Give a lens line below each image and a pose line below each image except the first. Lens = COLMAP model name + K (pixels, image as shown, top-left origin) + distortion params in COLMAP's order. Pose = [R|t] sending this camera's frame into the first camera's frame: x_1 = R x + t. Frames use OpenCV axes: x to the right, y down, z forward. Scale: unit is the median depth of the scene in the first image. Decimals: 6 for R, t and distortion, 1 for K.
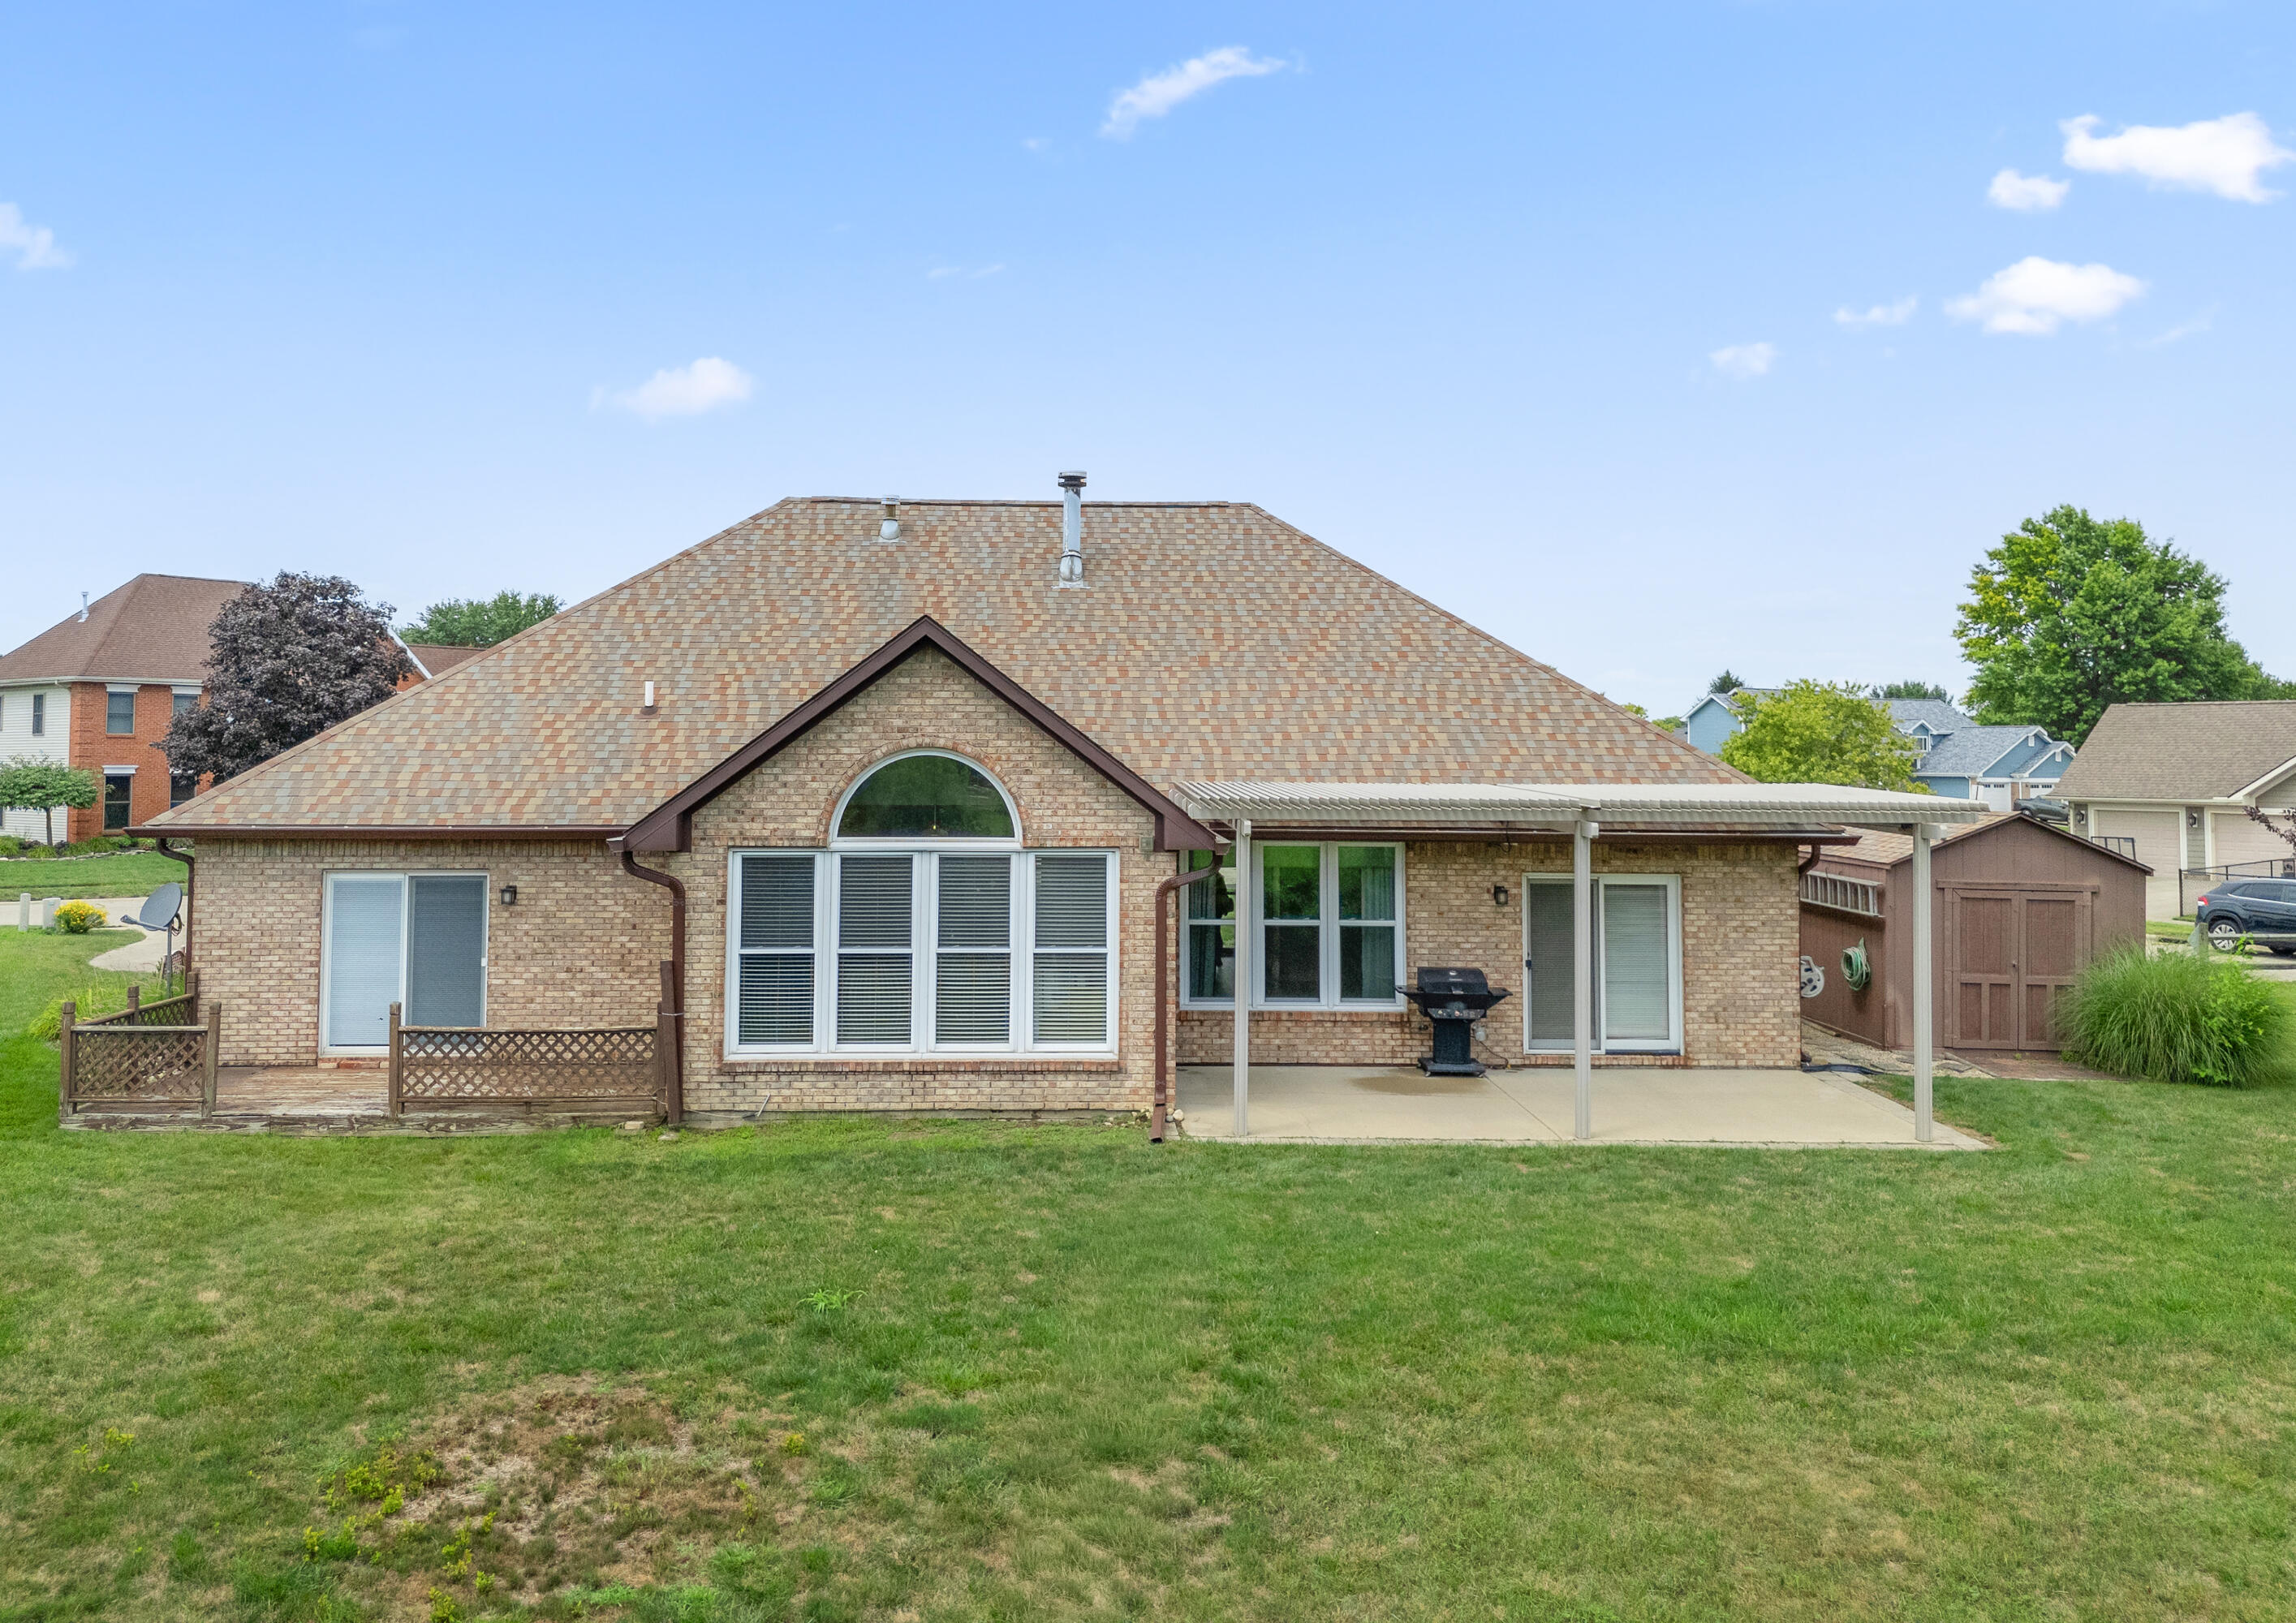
lens RADIAL K [[1888.6, 0, 1145.7], [0, 1888.6, 655.7], [0, 0, 1]] dist [0.049121, -0.008958]
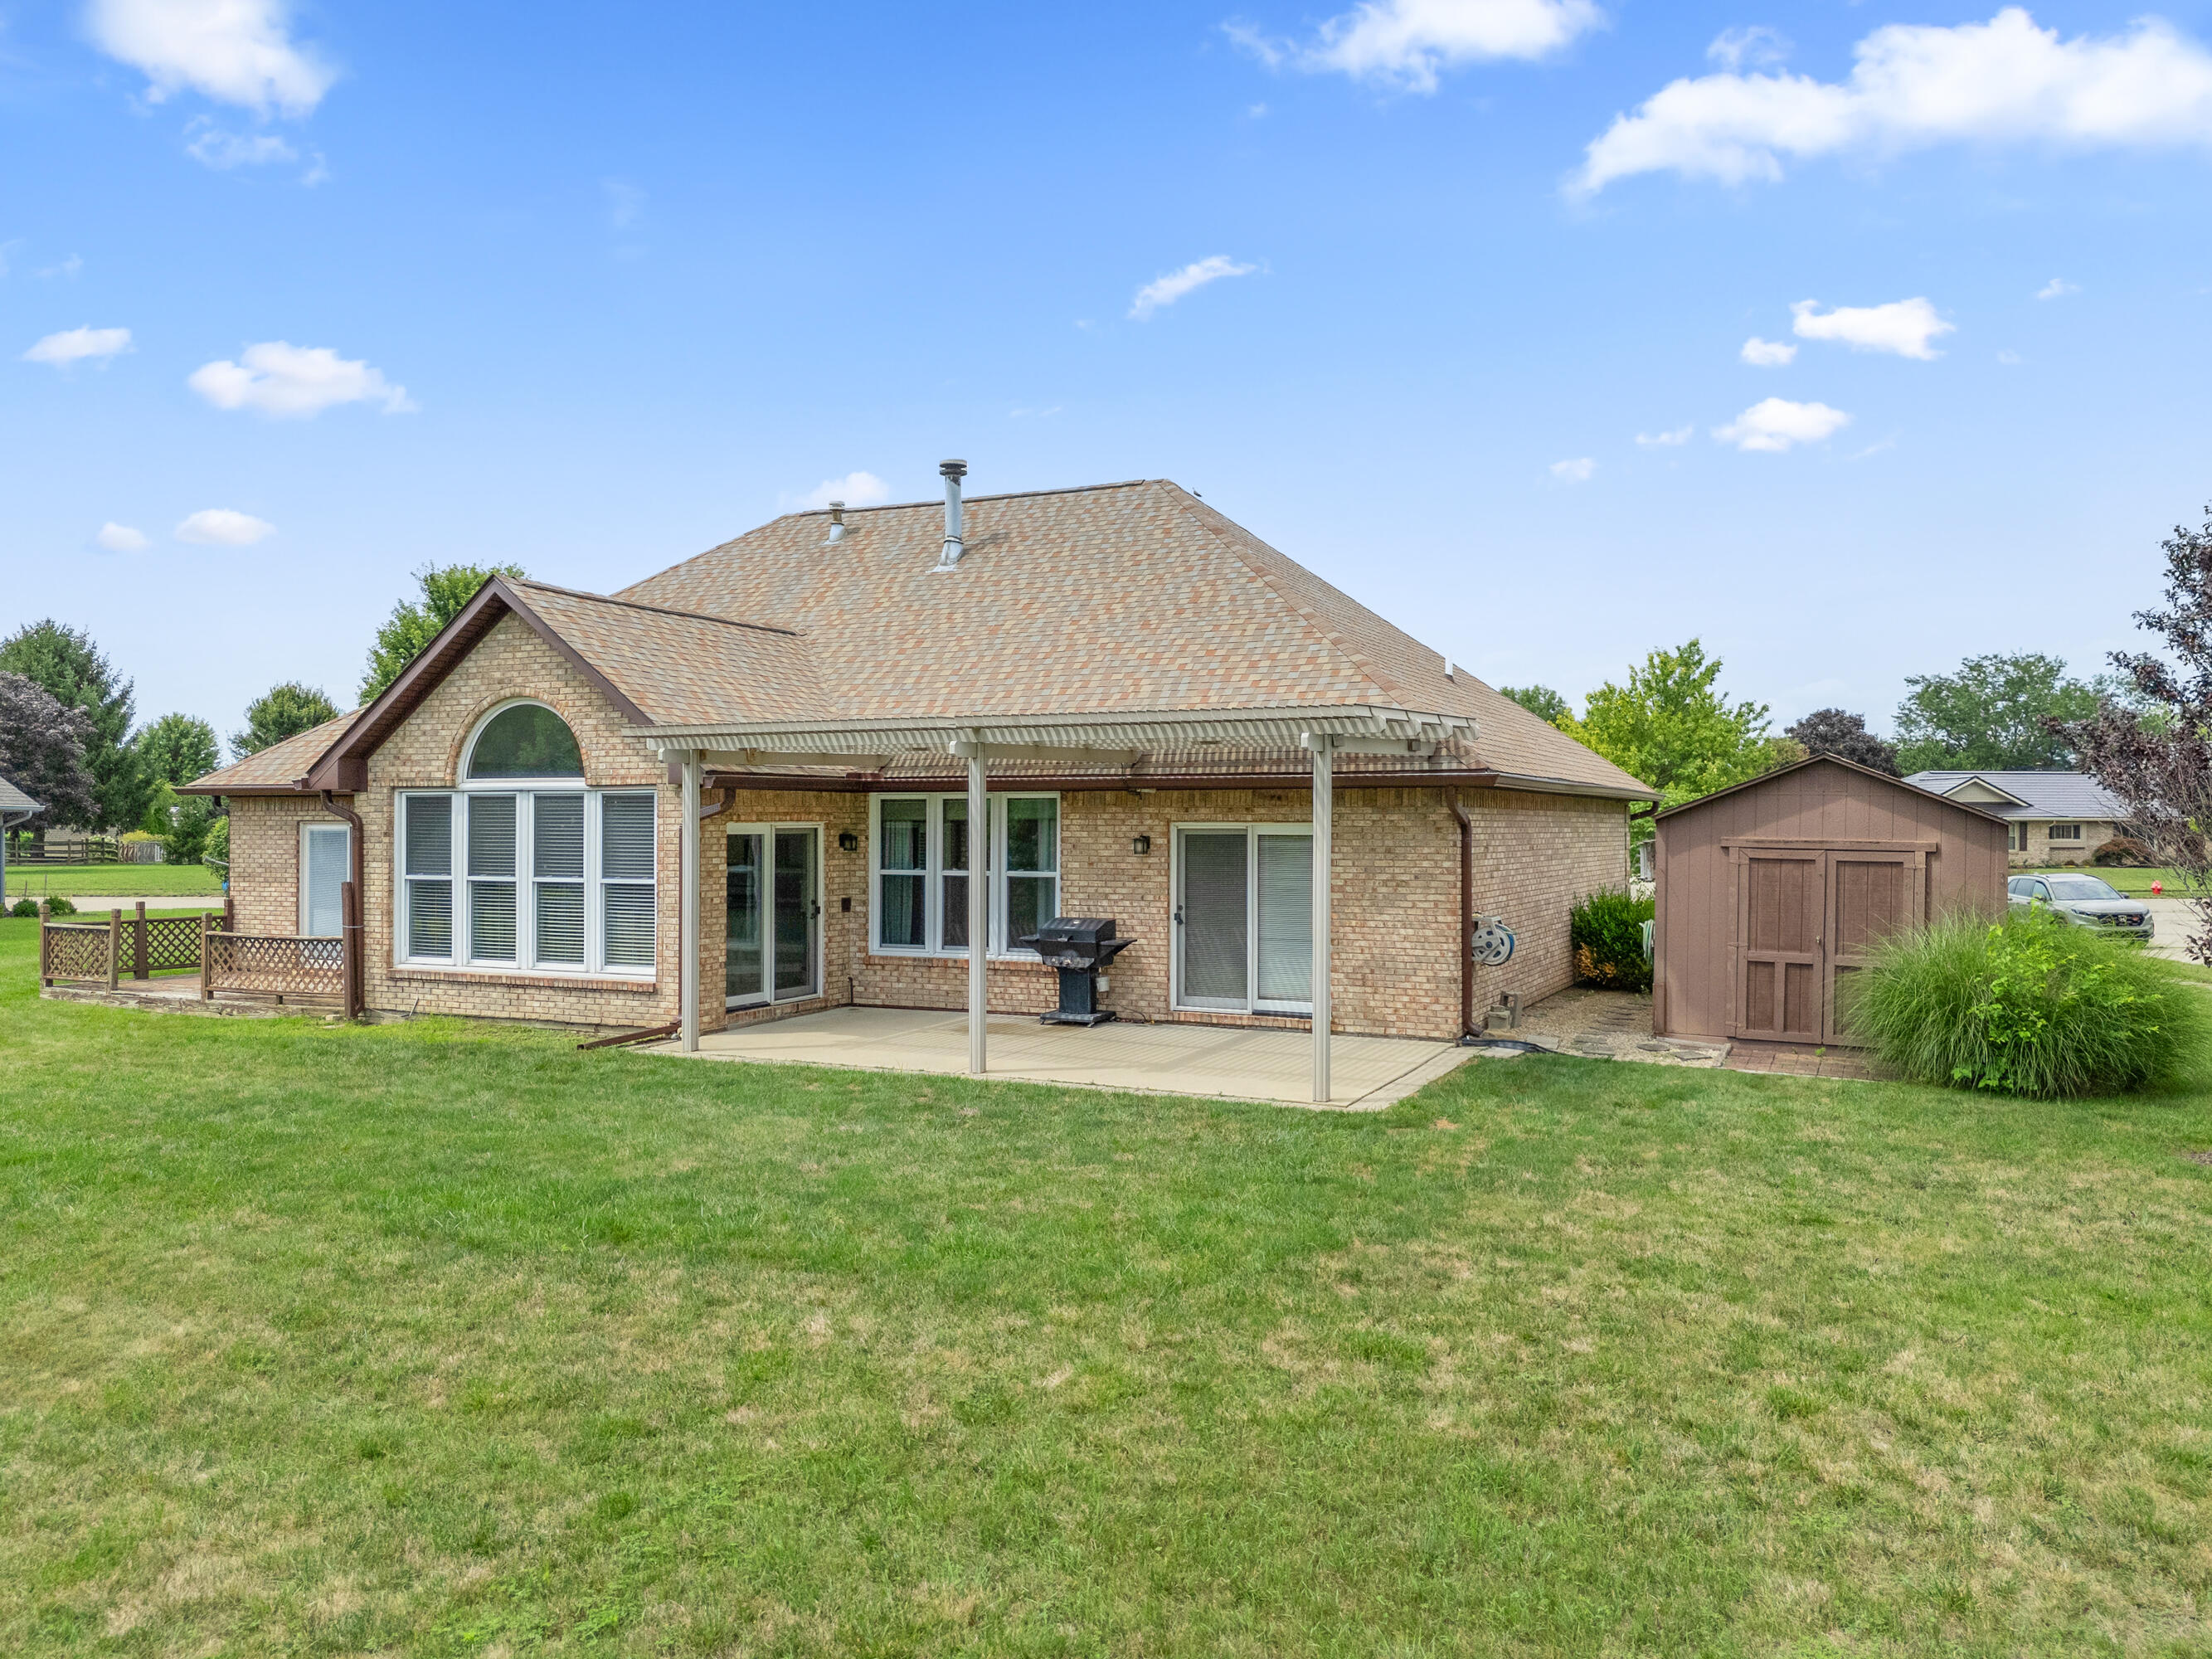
lens RADIAL K [[1629.6, 0, 1111.2], [0, 1629.6, 817.6], [0, 0, 1]] dist [0.060640, -0.053437]
pose [[0.889174, -0.006298, -0.457526, 0.561765], [0.029219, 0.998646, 0.043039, 0.078247], [0.456636, -0.051638, 0.888154, 0.266489]]
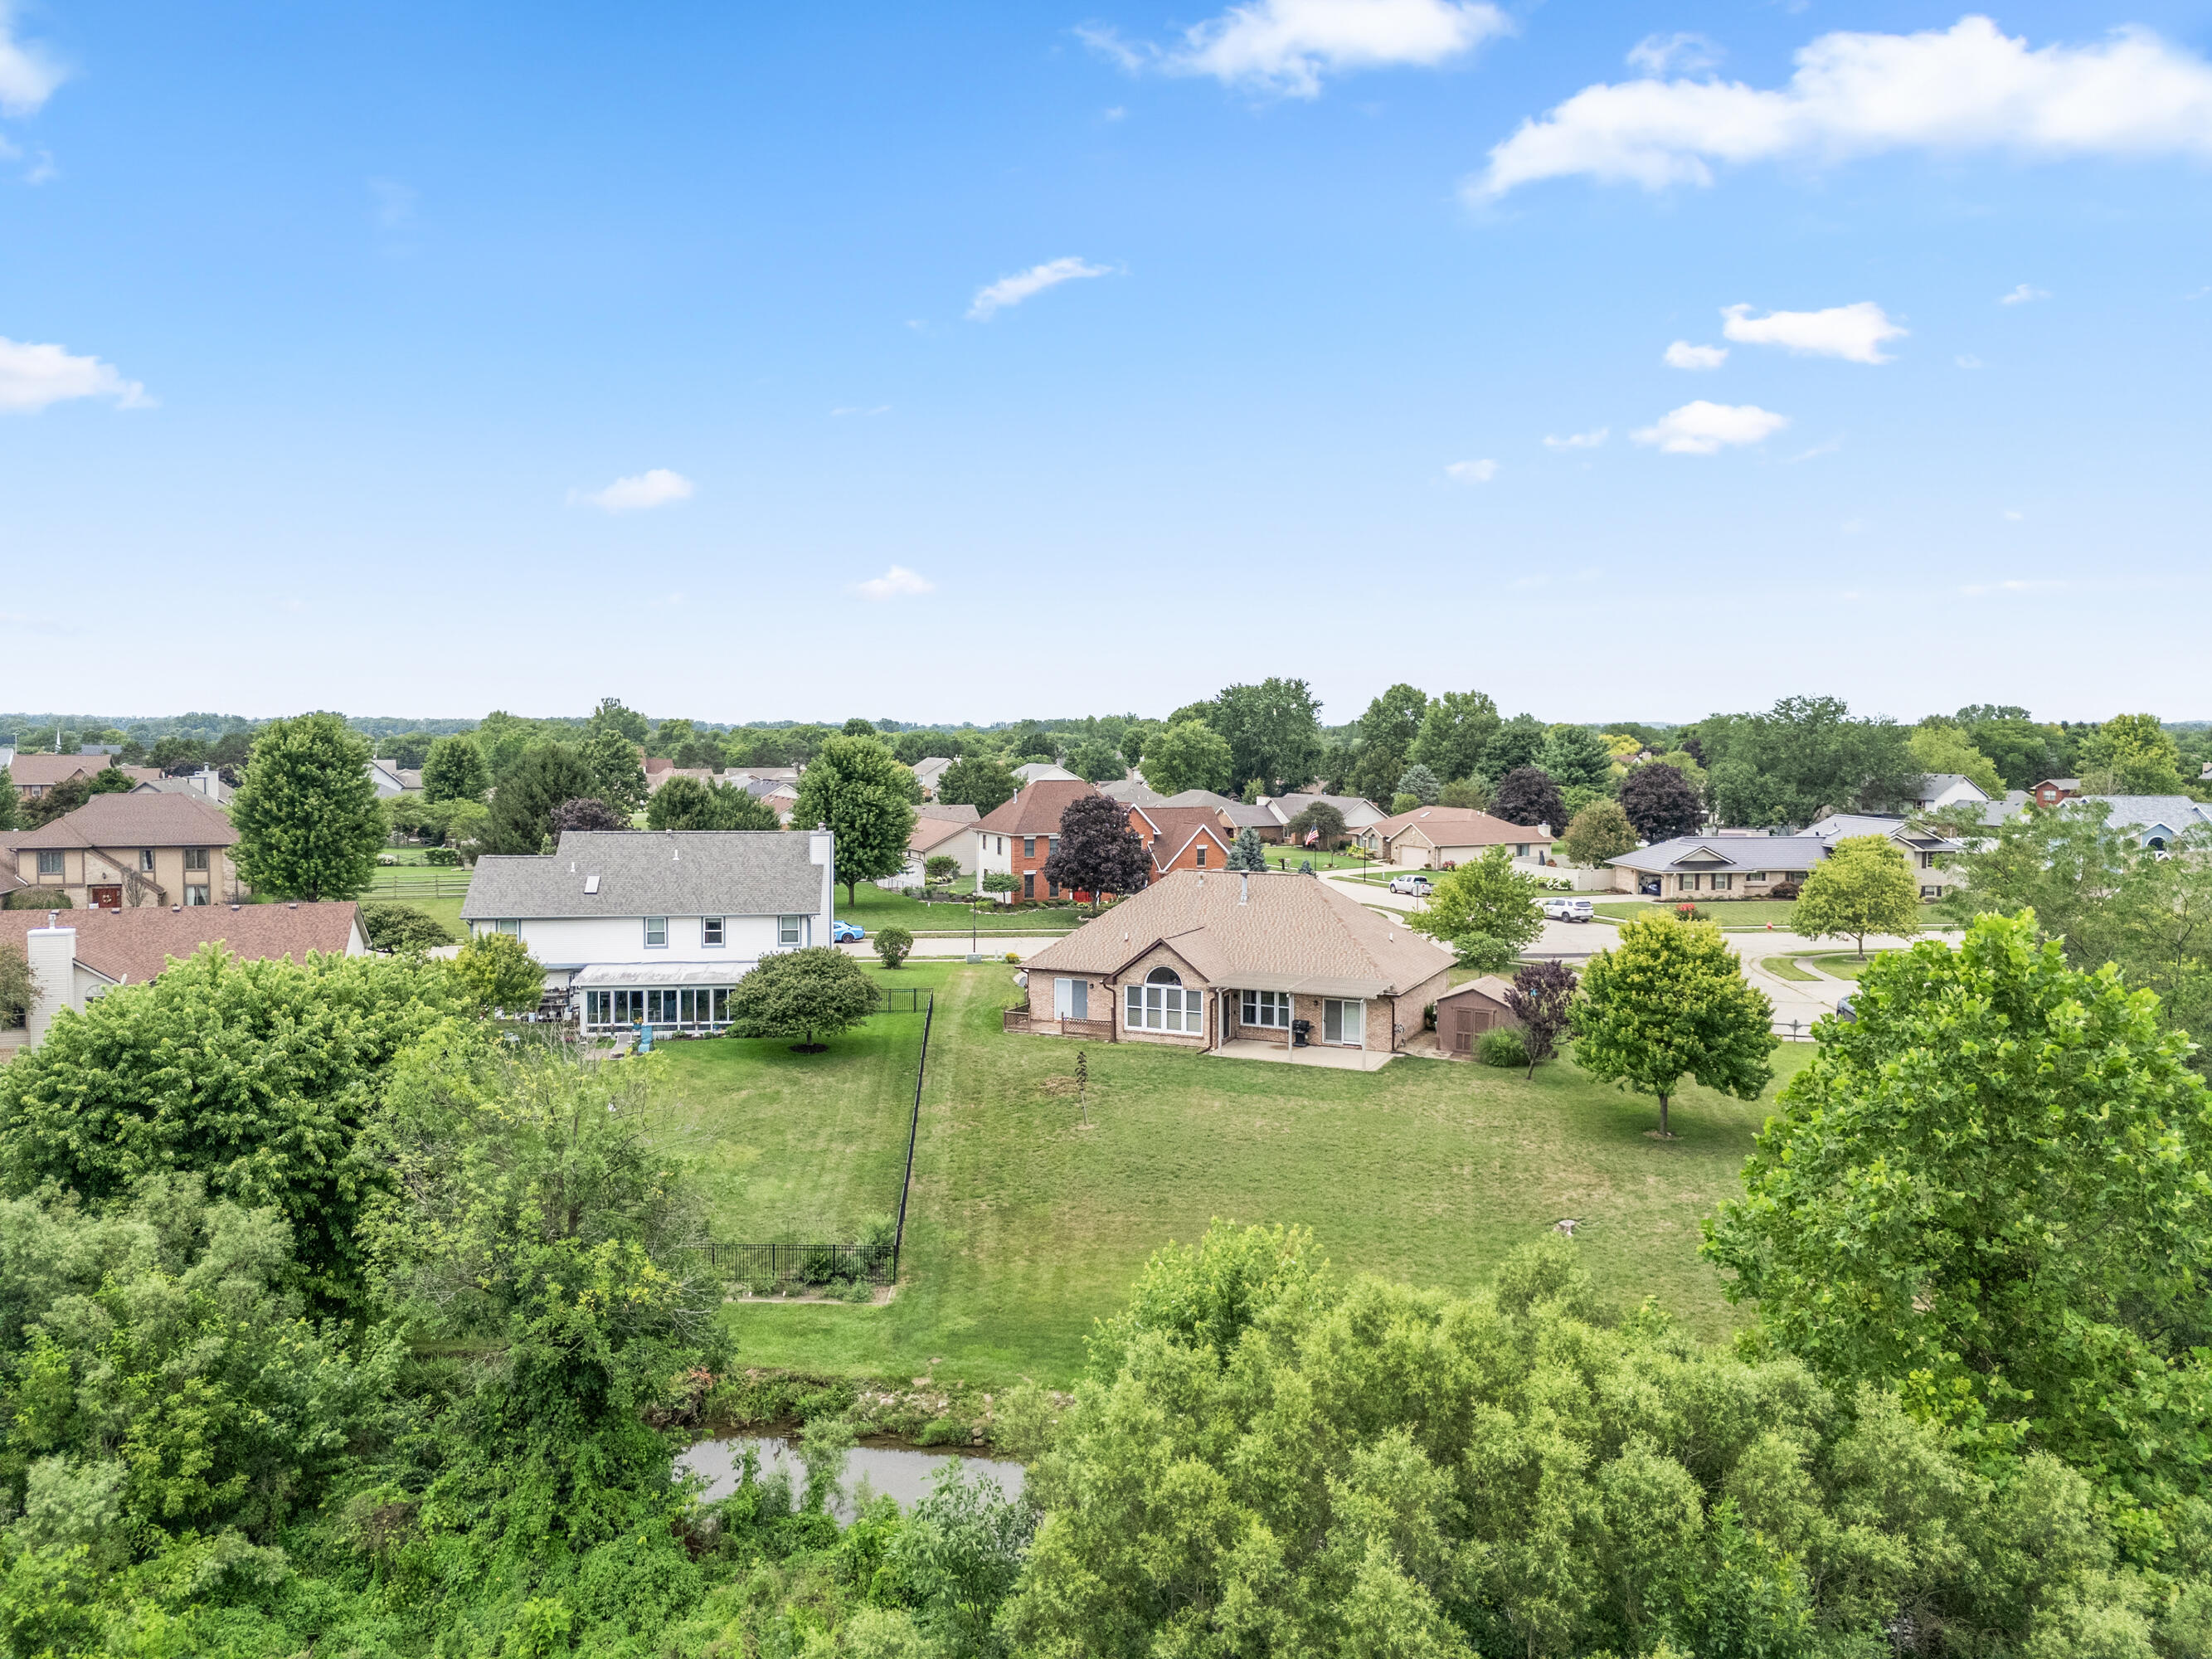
lens RADIAL K [[1591.4, 0, 1111.0], [0, 1591.4, 824.8], [0, 0, 1]] dist [0.050578, -0.051552]
pose [[0.898065, 0.021180, -0.439353, 1.284263], [0.023828, 0.995031, 0.096674, -0.586778], [0.439217, -0.097289, 0.893098, -2.169034]]
